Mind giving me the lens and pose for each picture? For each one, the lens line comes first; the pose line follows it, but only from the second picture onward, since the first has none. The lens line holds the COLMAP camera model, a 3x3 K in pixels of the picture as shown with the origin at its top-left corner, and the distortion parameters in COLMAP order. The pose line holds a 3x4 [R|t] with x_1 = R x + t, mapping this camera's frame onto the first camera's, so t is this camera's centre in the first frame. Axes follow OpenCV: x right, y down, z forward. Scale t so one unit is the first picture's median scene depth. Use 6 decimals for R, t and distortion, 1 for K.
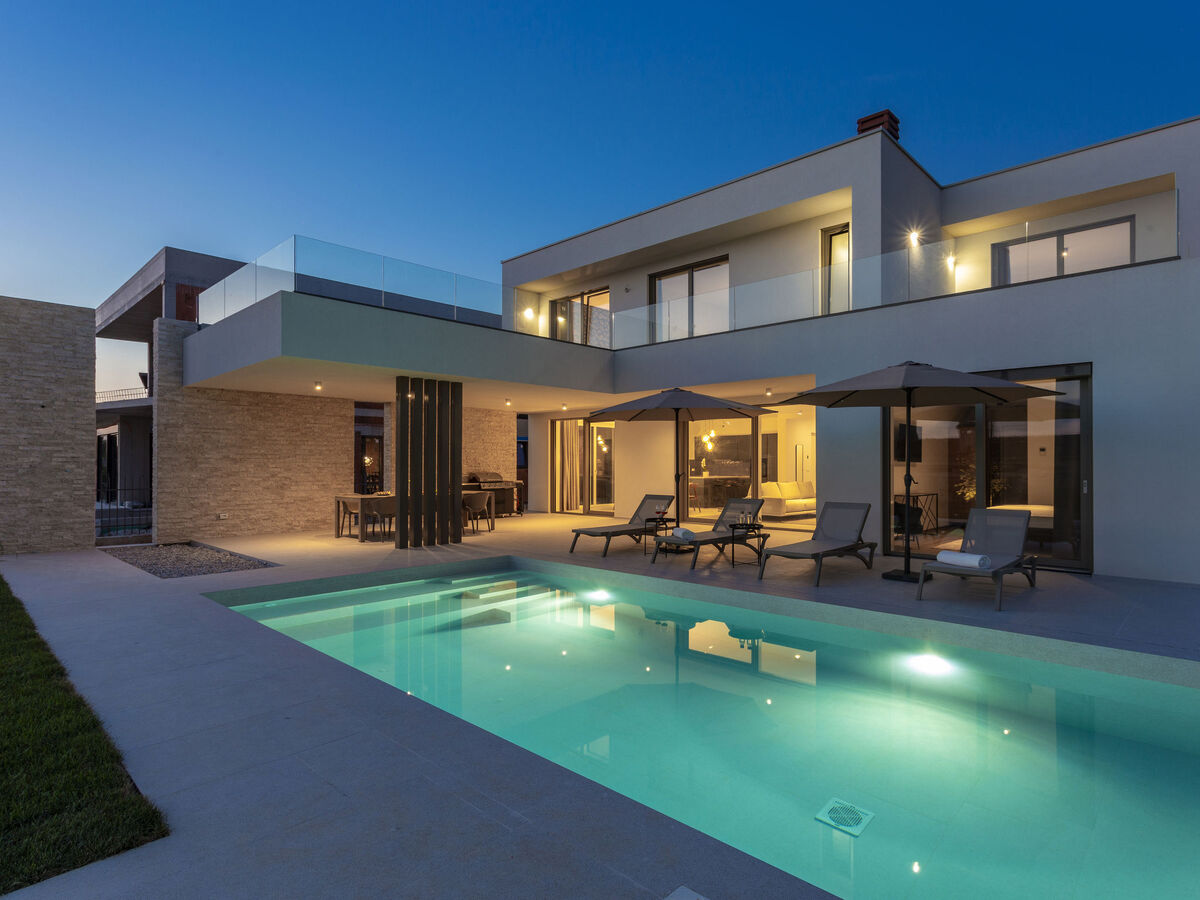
lens RADIAL K [[650.3, 0, 600.0], [0, 650.3, 450.0], [0, 0, 1]] dist [0.000112, 0.000891]
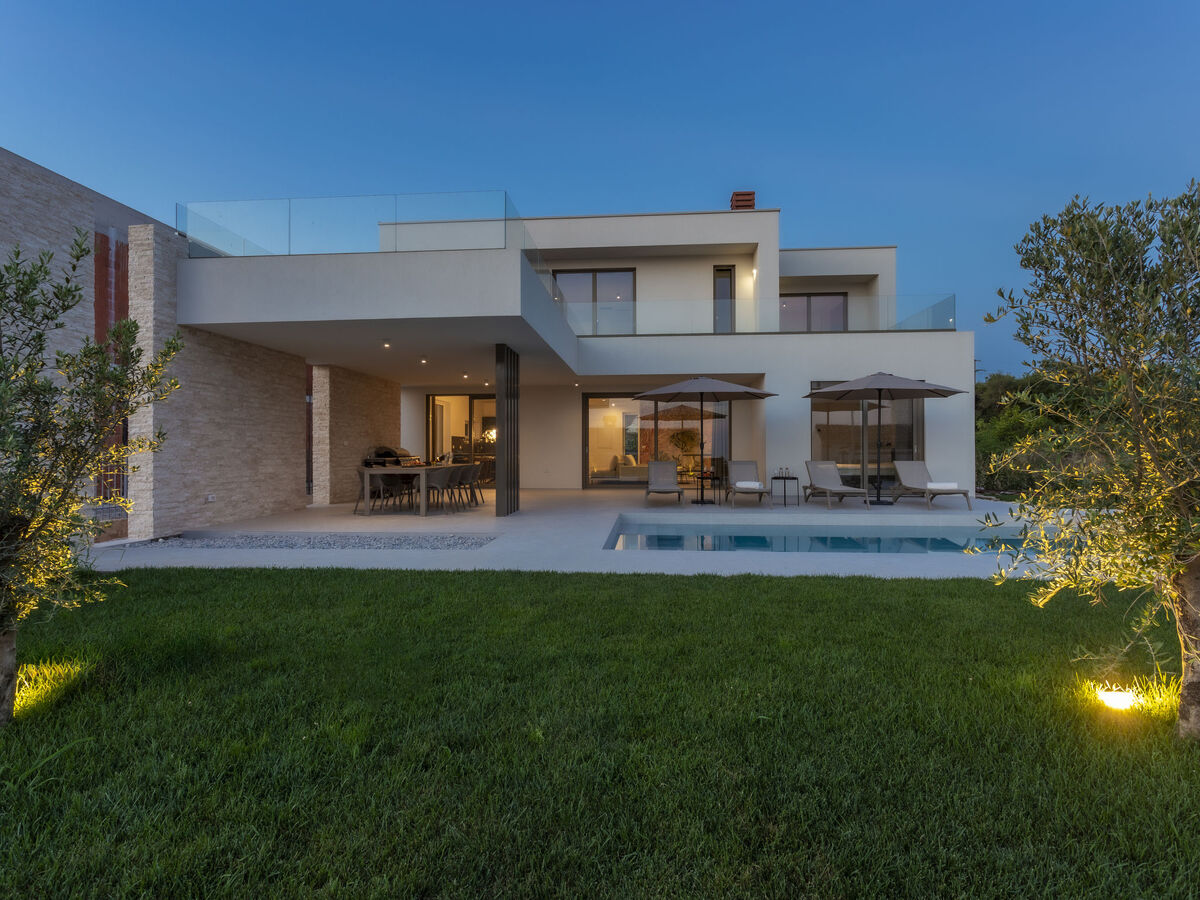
lens RADIAL K [[640.2, 0, 600.0], [0, 640.2, 450.0], [0, 0, 1]] dist [0.000252, -0.000637]
pose [[0.766432, -0.001316, 0.642324, -0.699700], [-0.010205, 0.999847, 0.014226, 0.029026], [-0.642244, -0.017458, 0.766301, 0.125039]]
